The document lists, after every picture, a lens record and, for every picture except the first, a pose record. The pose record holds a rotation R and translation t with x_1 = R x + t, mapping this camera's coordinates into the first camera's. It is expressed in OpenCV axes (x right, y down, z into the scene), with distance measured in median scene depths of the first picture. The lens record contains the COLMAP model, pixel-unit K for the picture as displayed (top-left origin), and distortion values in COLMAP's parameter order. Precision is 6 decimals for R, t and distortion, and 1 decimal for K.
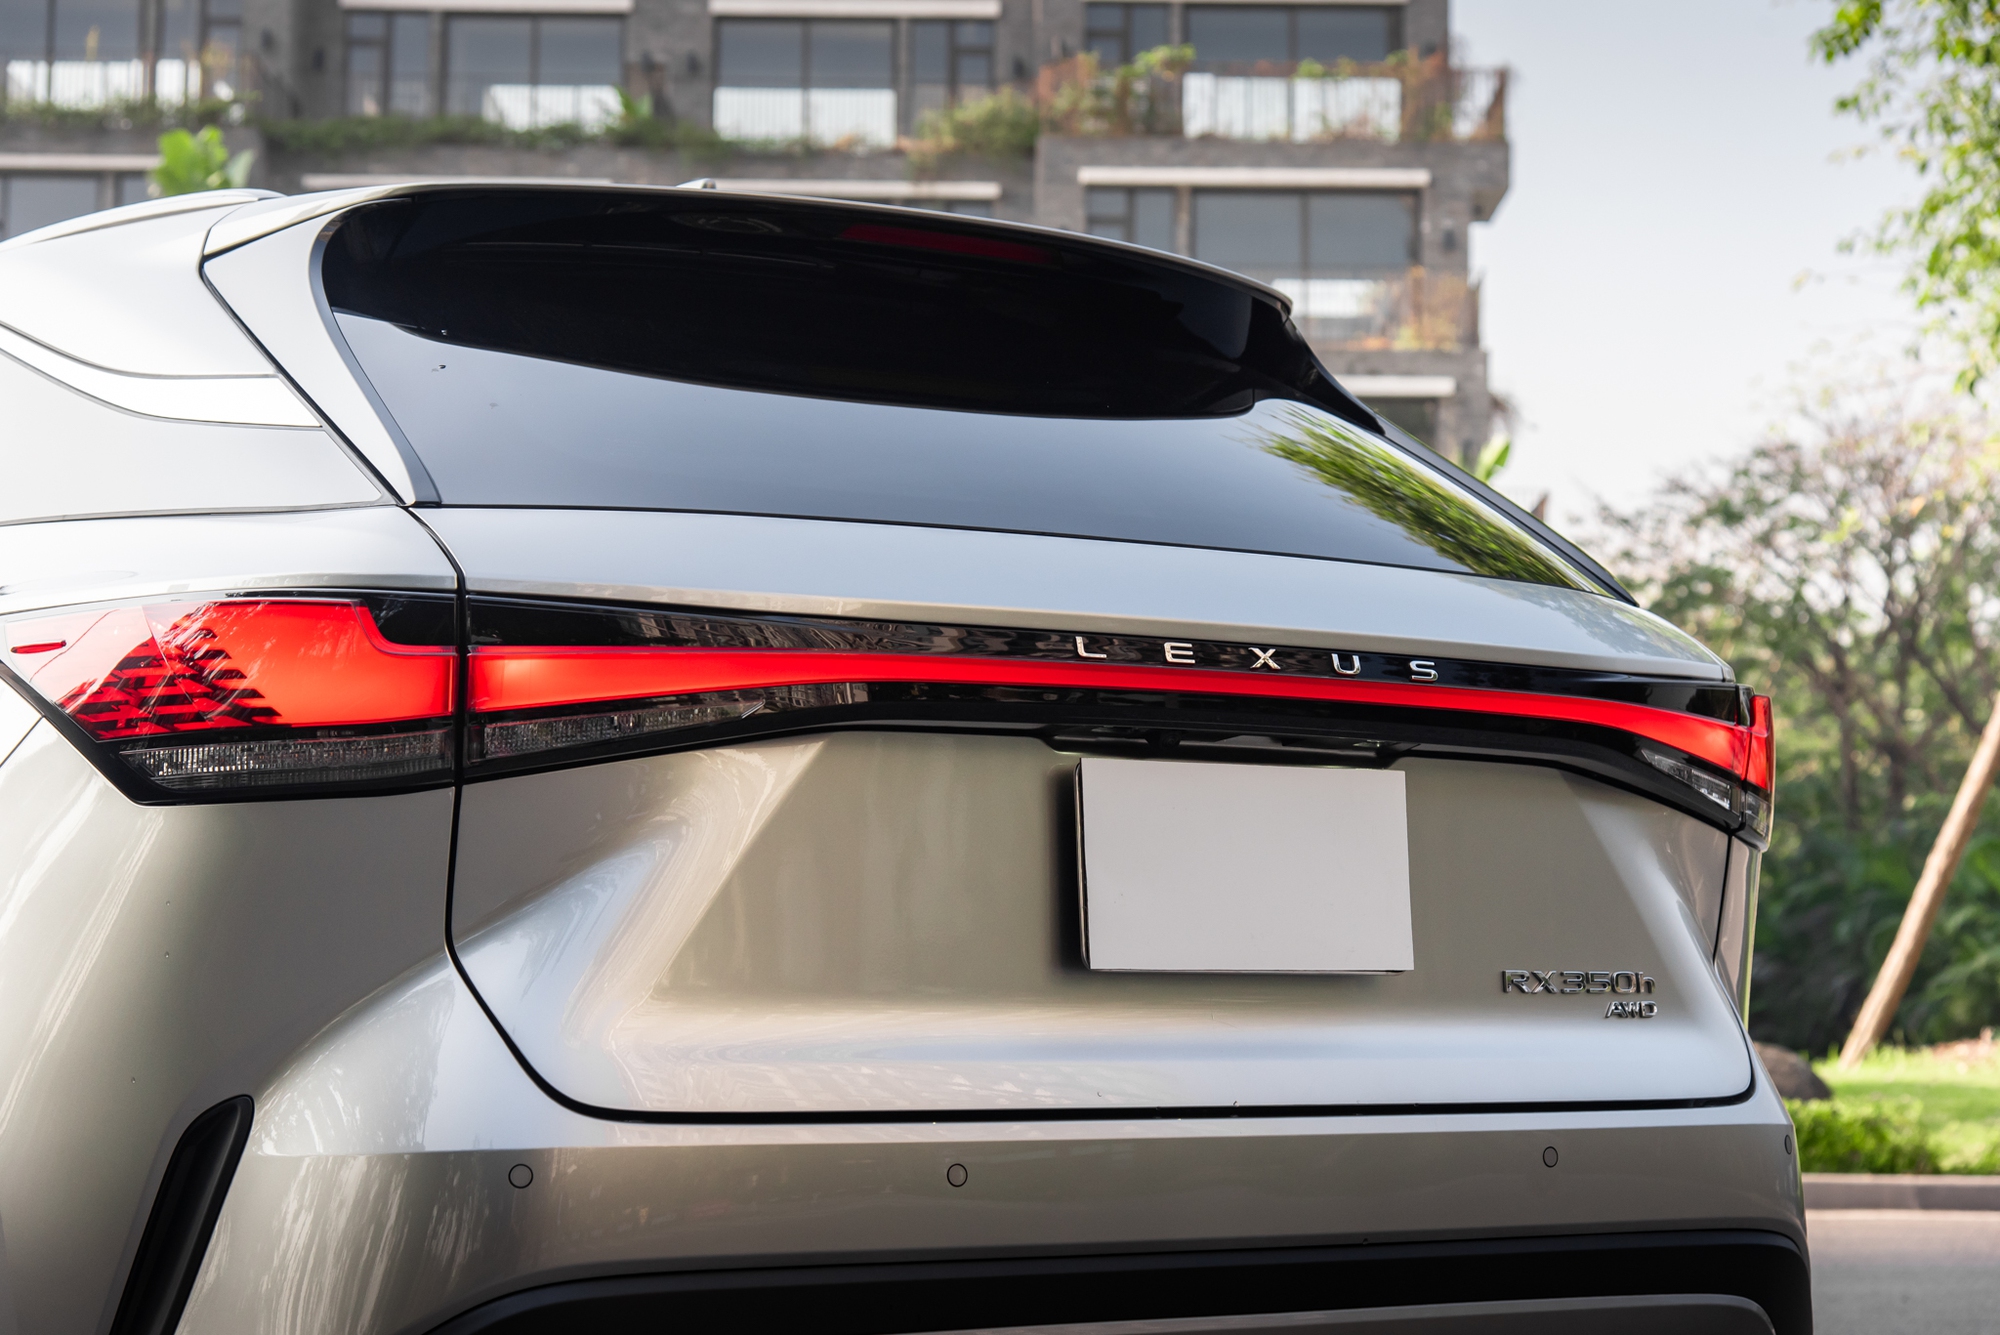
lens RADIAL K [[3666.9, 0, 997.7], [0, 3666.9, 663.6], [0, 0, 1]] dist [0.024476, 0.000000]
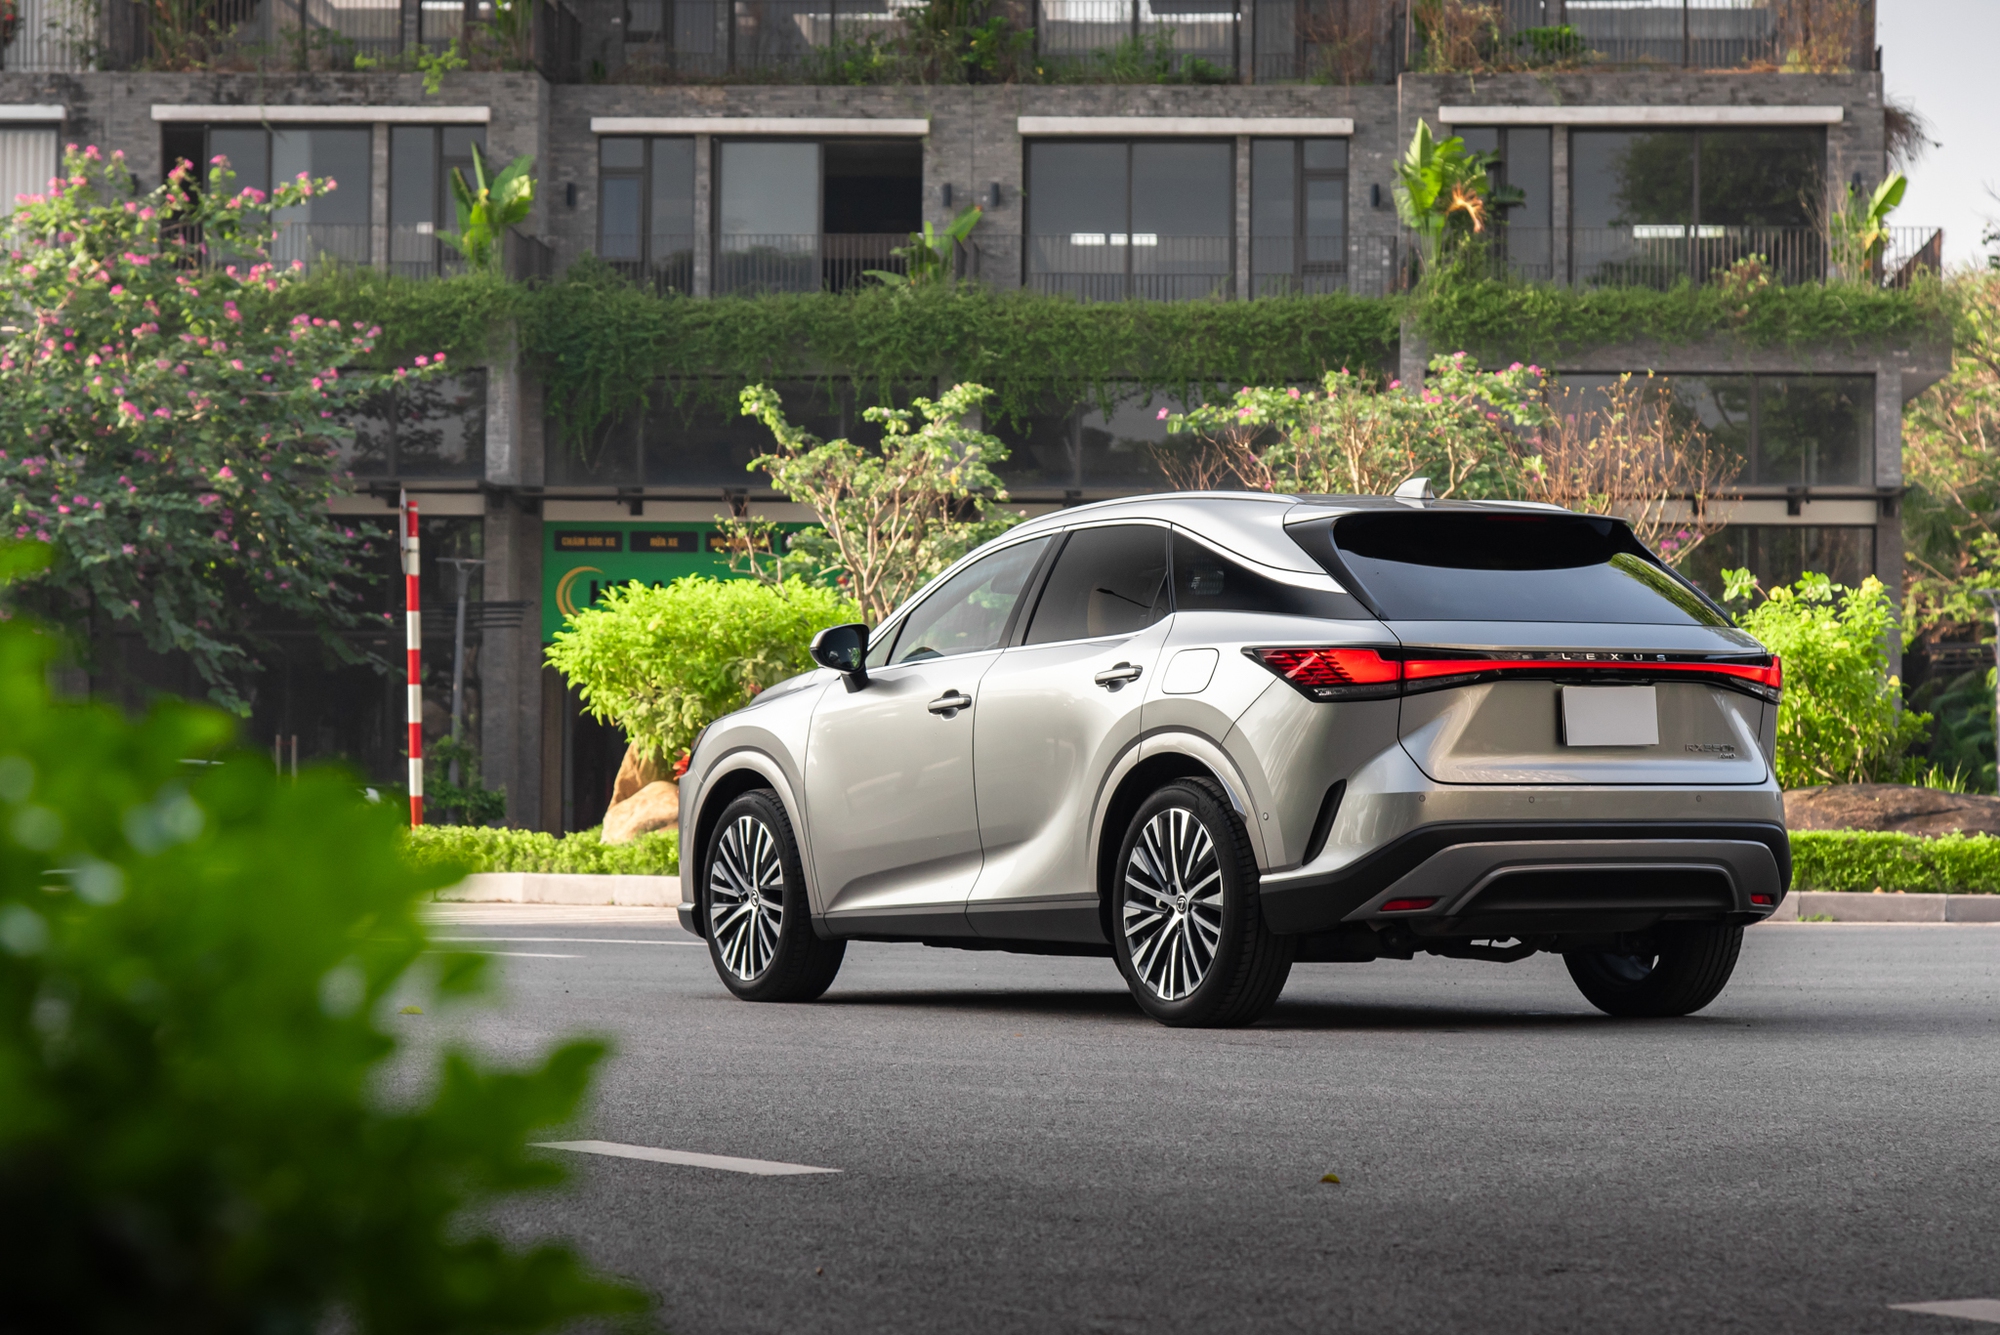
lens RADIAL K [[4496.0, 0, 1000.9], [0, 4496.0, 667.0], [0, 0, 1]] dist [-0.203711, 0.000000]
pose [[0.997456, -0.004504, -0.071149, -0.199397], [0.009280, 0.997714, 0.066940, -0.272331], [0.070685, -0.067429, 0.995217, -3.170849]]
